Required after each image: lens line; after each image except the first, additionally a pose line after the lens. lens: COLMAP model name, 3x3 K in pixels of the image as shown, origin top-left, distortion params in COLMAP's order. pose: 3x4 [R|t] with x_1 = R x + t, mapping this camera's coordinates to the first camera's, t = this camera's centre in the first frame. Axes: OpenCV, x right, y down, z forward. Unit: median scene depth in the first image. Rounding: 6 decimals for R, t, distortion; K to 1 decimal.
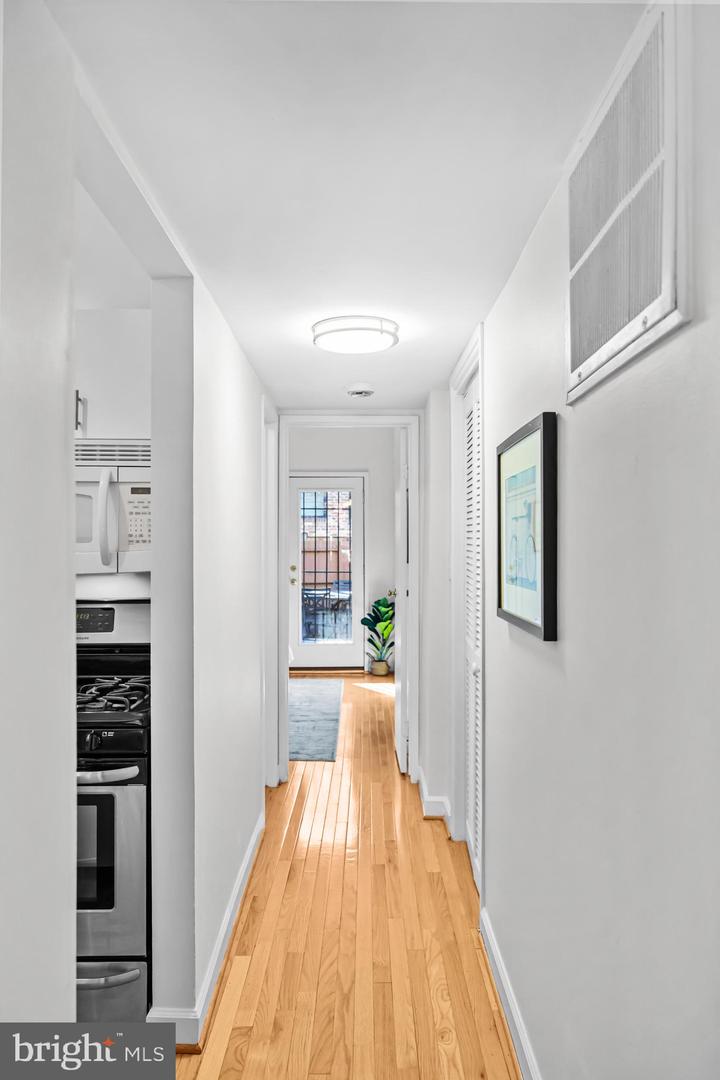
lens RADIAL K [[732.9, 0, 361.9], [0, 732.9, 539.2], [0, 0, 1]] dist [0.005102, 0.000090]
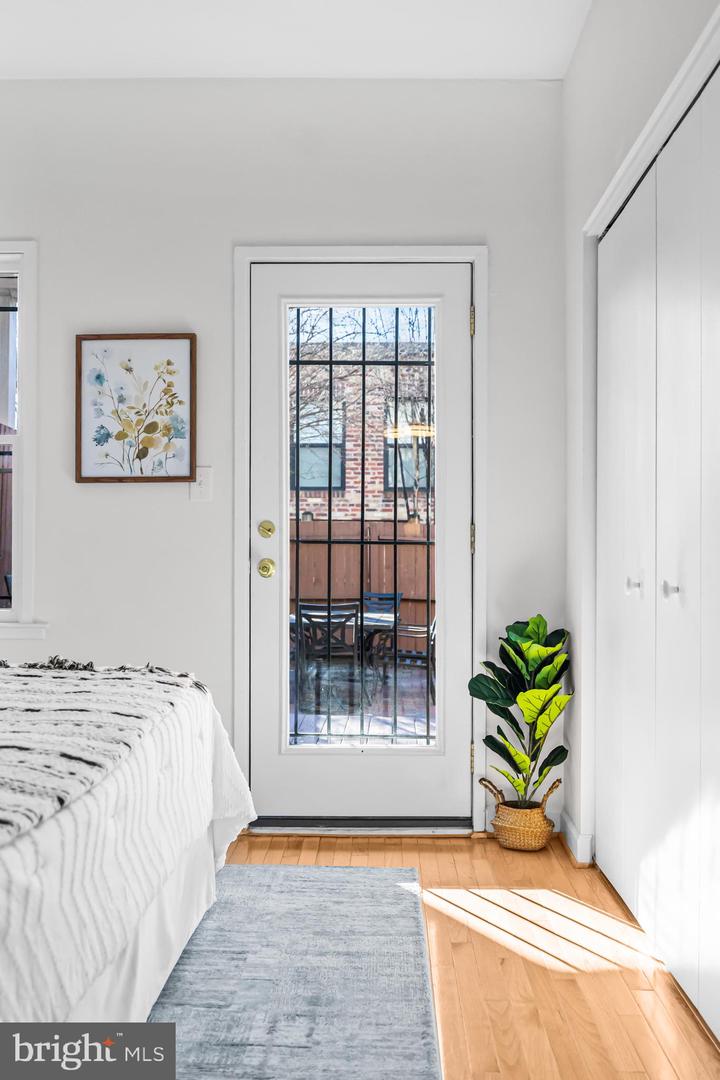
lens RADIAL K [[1050.9, 0, 356.5], [0, 1050.9, 546.1], [0, 0, 1]] dist [0.016814, 0.000000]
pose [[0.999421, 0.003005, -0.033877, -0.034986], [-0.003037, 0.999995, -0.000891, 0.048928], [0.033874, 0.000994, 0.999426, 0.517974]]
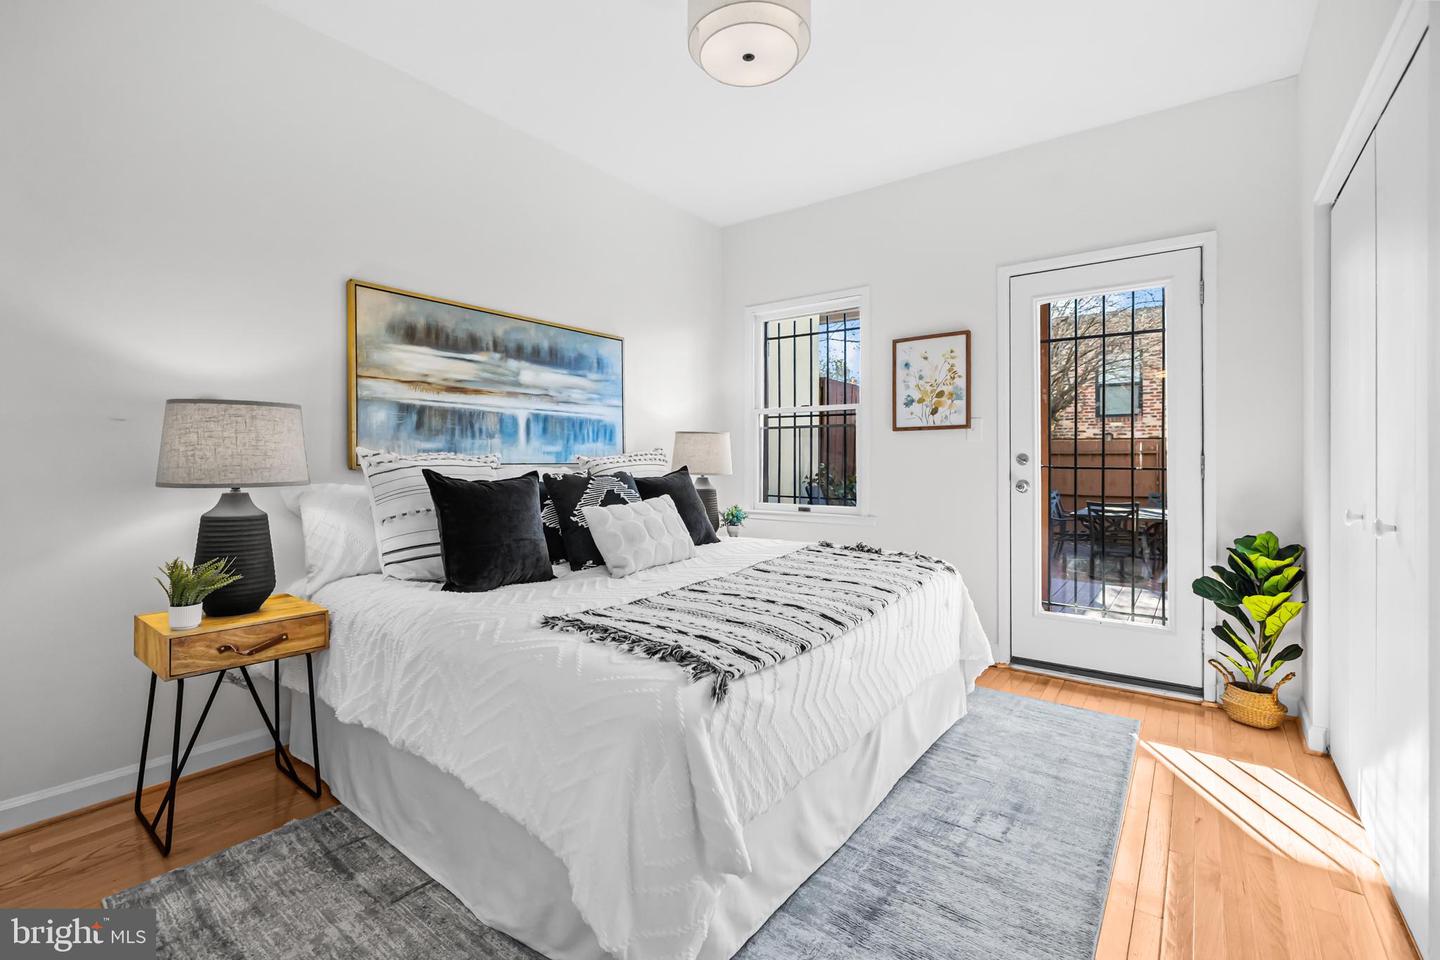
lens RADIAL K [[628.3, 0, 720.3], [0, 628.3, 457.6], [0, 0, 1]] dist [0.003840, -0.000271]
pose [[0.795512, -0.001301, -0.605936, 0.001876], [0.004088, 0.999986, 0.003220, 0.037073], [0.605924, -0.005039, 0.795507, 0.546914]]
